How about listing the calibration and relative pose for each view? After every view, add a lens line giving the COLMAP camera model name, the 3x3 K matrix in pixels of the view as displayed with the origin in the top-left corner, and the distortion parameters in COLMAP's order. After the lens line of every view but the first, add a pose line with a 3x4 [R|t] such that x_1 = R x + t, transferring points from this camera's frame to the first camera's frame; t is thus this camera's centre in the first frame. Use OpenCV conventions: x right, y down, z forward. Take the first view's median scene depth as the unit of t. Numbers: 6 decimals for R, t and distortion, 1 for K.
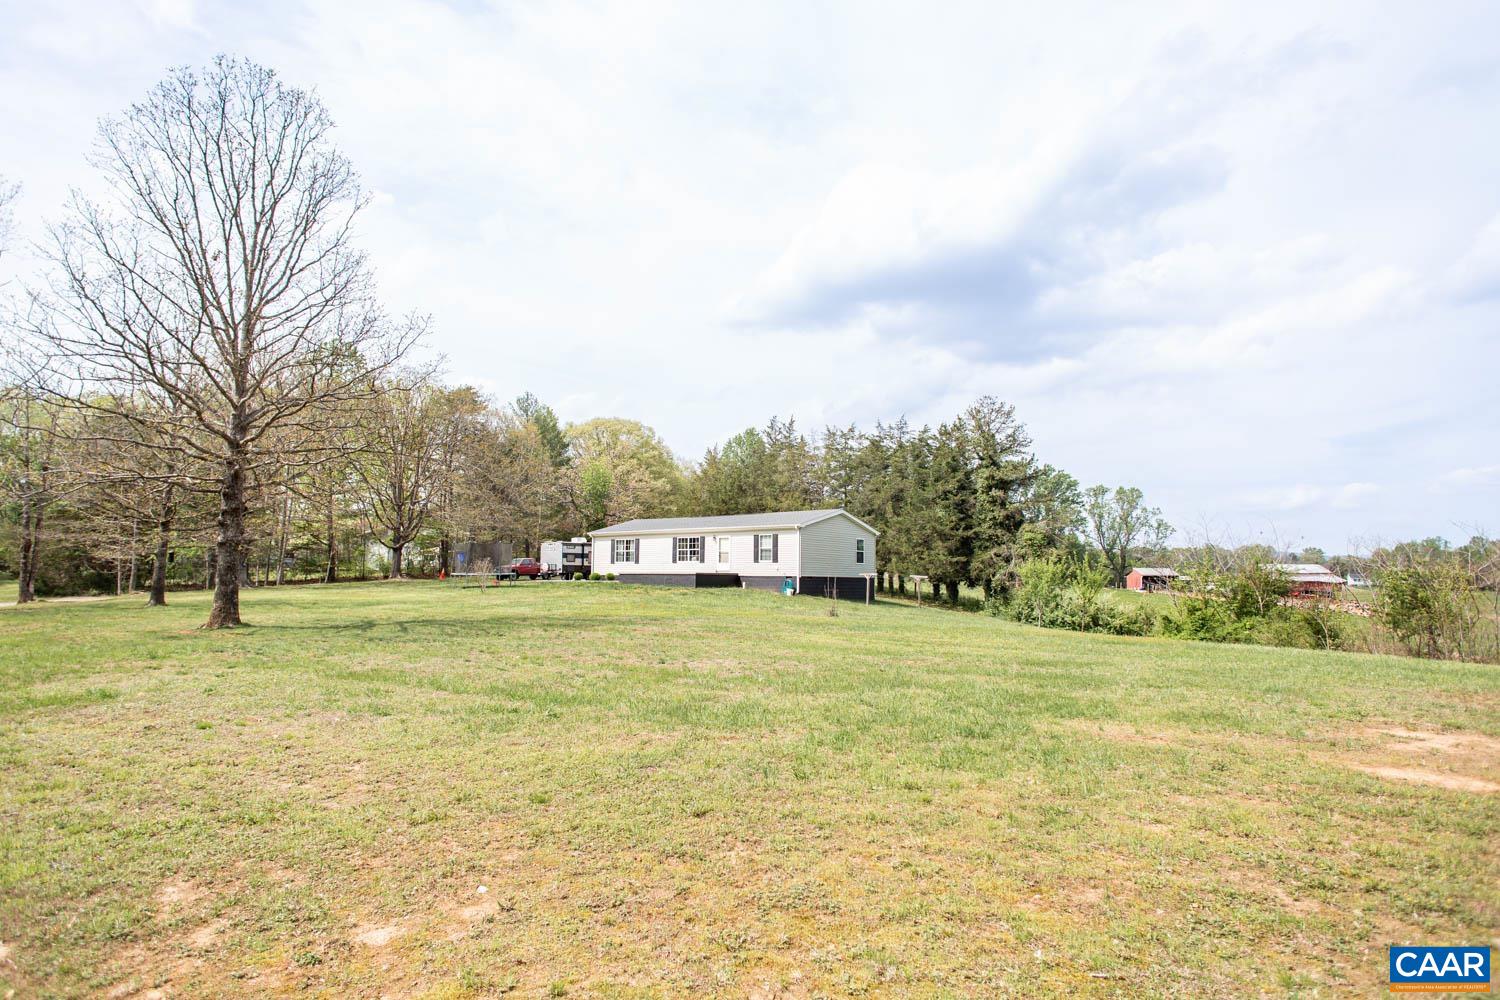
lens RADIAL K [[836.0, 0, 747.3], [0, 836.0, 501.1], [0, 0, 1]] dist [0.019285, 0.000312]
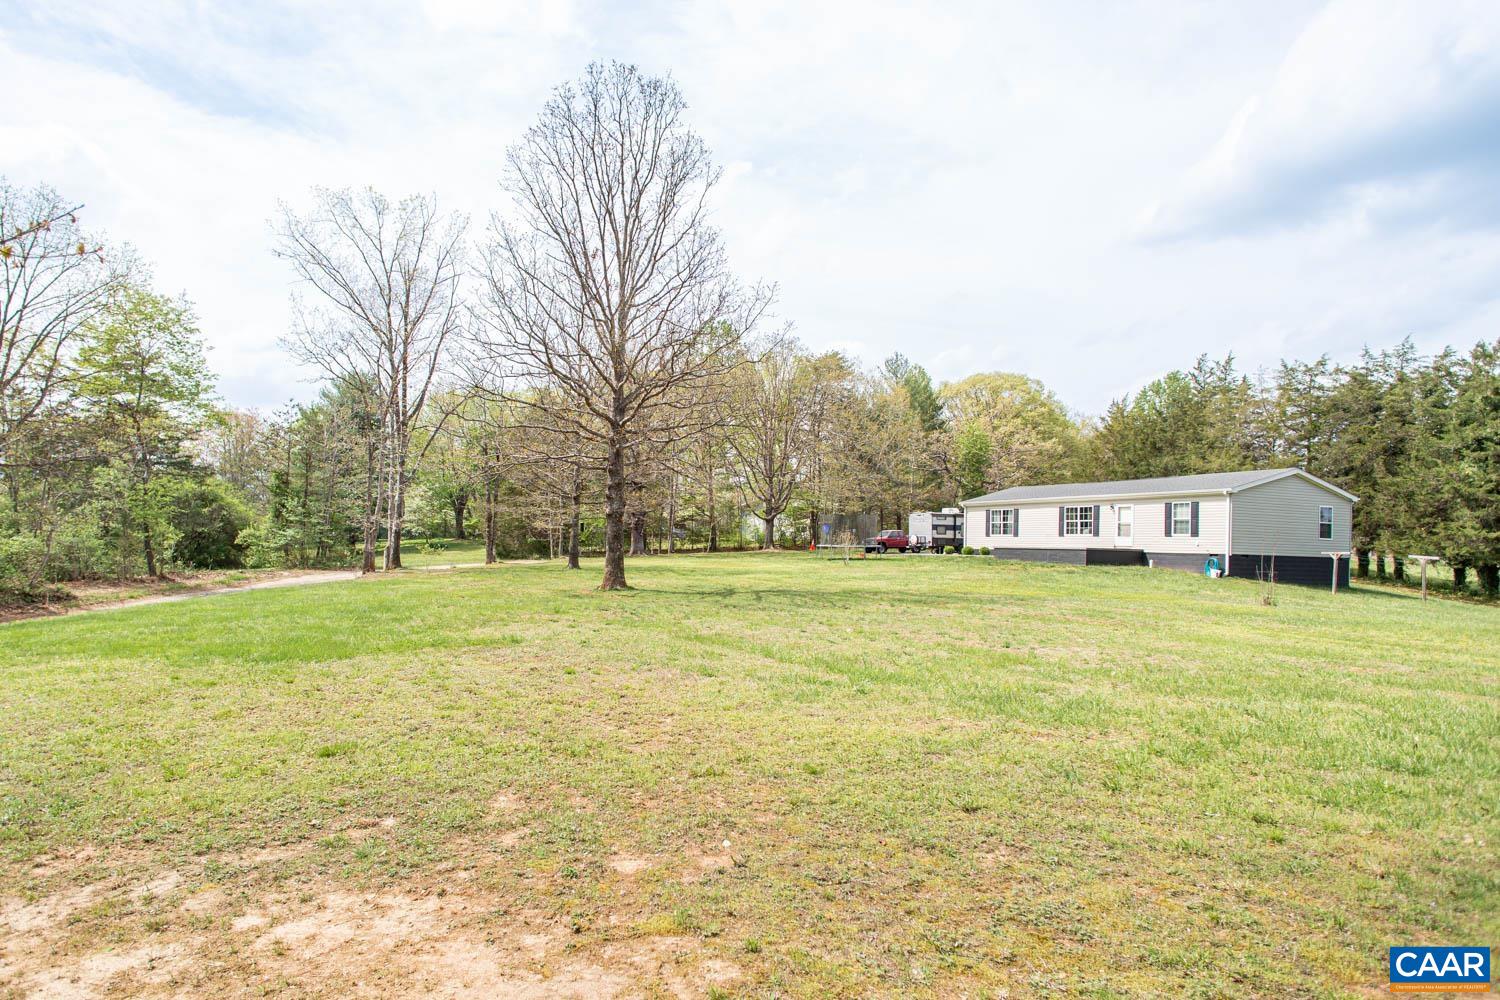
lens RADIAL K [[892.6, 0, 689.8], [0, 892.6, 537.4], [0, 0, 1]] dist [0.021975, -0.000762]
pose [[0.880529, 0.008593, -0.473915, 0.016296], [0.027420, 0.997238, 0.069027, 0.000558], [0.473199, -0.073775, 0.877861, 0.003228]]
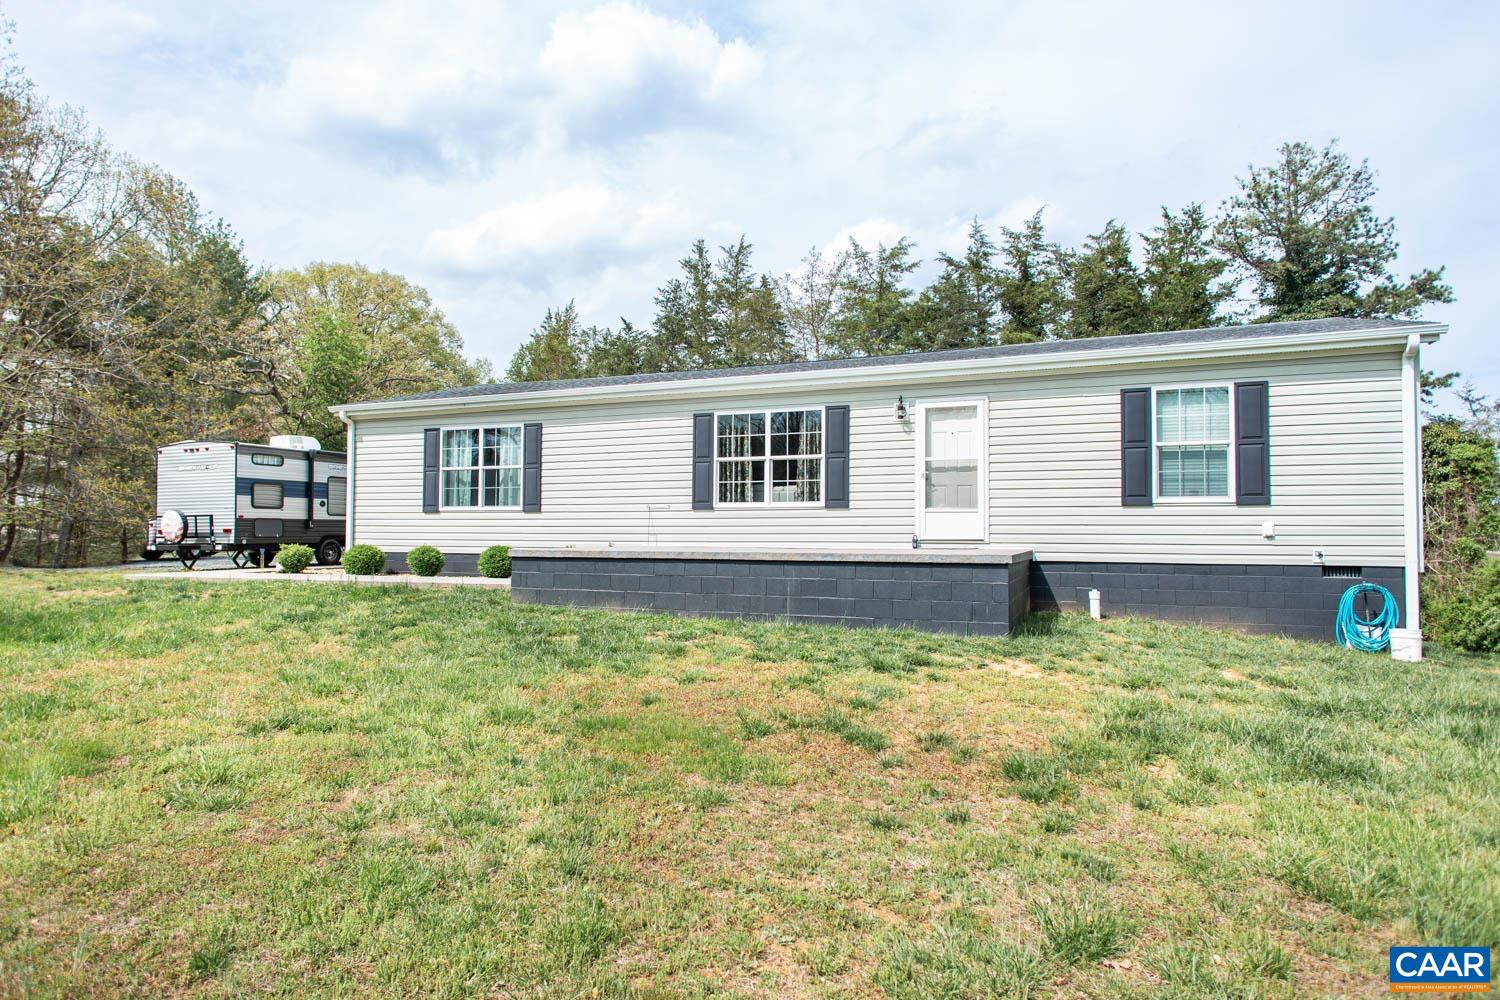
lens RADIAL K [[836.0, 0, 747.3], [0, 836.0, 501.1], [0, 0, 1]] dist [0.019285, 0.000312]
pose [[0.953246, 0.009503, 0.302046, -0.180798], [-0.024063, 0.998719, 0.044521, 0.069344], [-0.301236, -0.049707, 0.952253, 0.867599]]
